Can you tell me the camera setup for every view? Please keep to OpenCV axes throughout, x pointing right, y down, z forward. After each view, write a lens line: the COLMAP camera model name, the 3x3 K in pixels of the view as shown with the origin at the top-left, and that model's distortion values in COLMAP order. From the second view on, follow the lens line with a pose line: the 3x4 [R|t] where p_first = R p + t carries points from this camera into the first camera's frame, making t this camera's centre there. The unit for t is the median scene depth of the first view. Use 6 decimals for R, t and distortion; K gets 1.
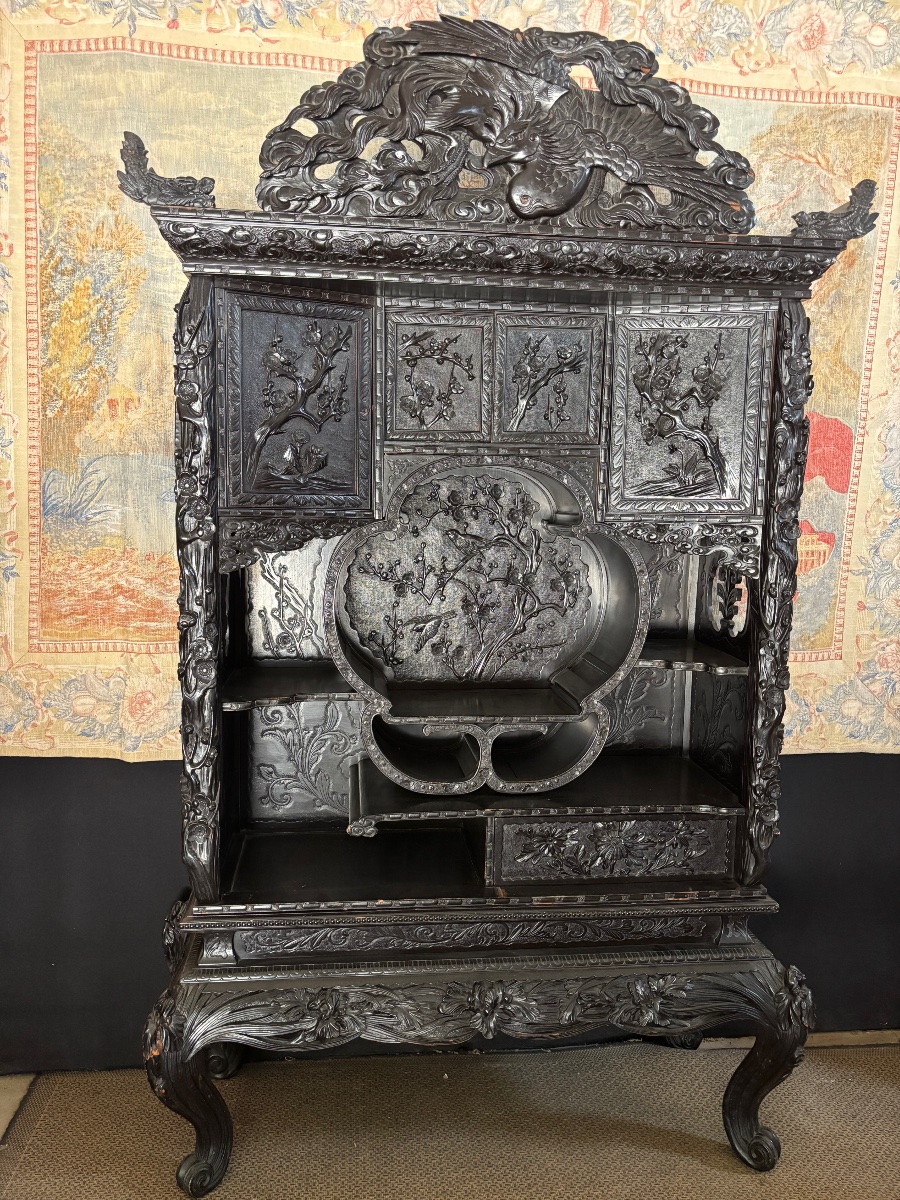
lens RADIAL K [[911.3, 0, 448.2], [0, 911.3, 608.6], [0, 0, 1]] dist [0.039824, -0.046402]
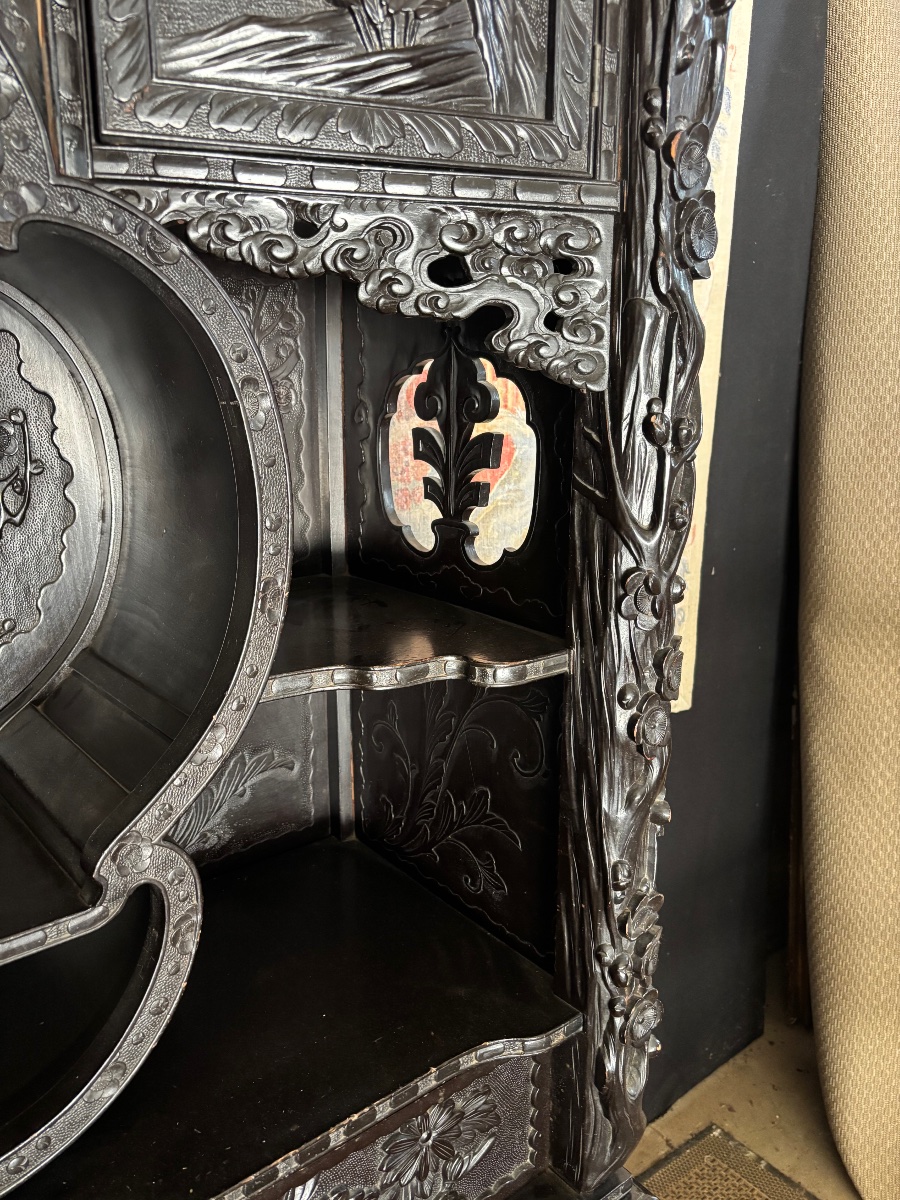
lens RADIAL K [[911.3, 0, 448.2], [0, 911.3, 608.6], [0, 0, 1]] dist [0.039824, -0.046402]
pose [[0.846146, -0.145627, 0.512669, 0.109930], [0.082927, 0.986203, 0.143270, -0.007140], [-0.526460, -0.078713, 0.846549, 0.744398]]
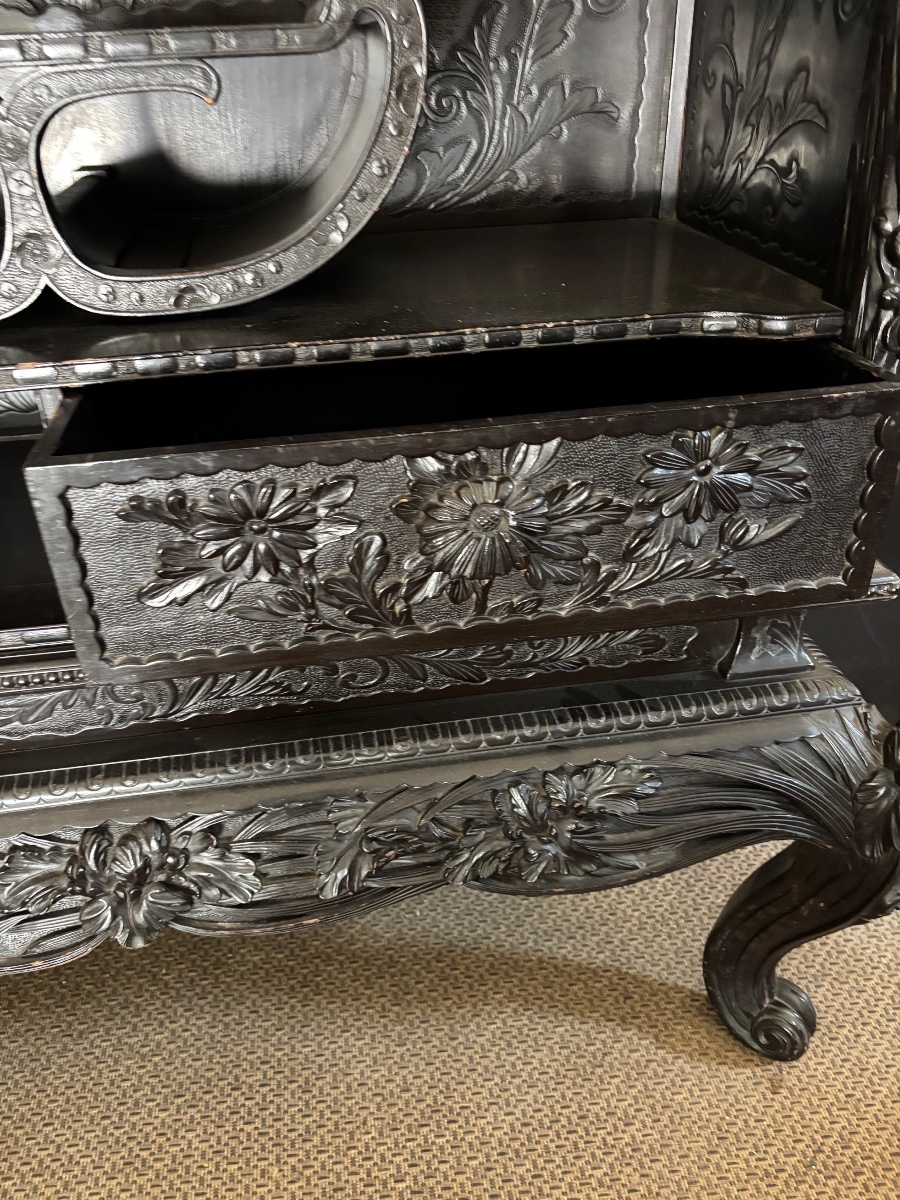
lens RADIAL K [[919.5, 0, 436.5], [0, 919.5, 612.8], [0, 0, 1]] dist [0.005144, -0.000190]
pose [[0.998278, -0.058617, 0.002346, 0.178326], [0.052196, 0.905755, 0.420575, 0.174307], [-0.026777, -0.419728, 0.907255, 0.686070]]
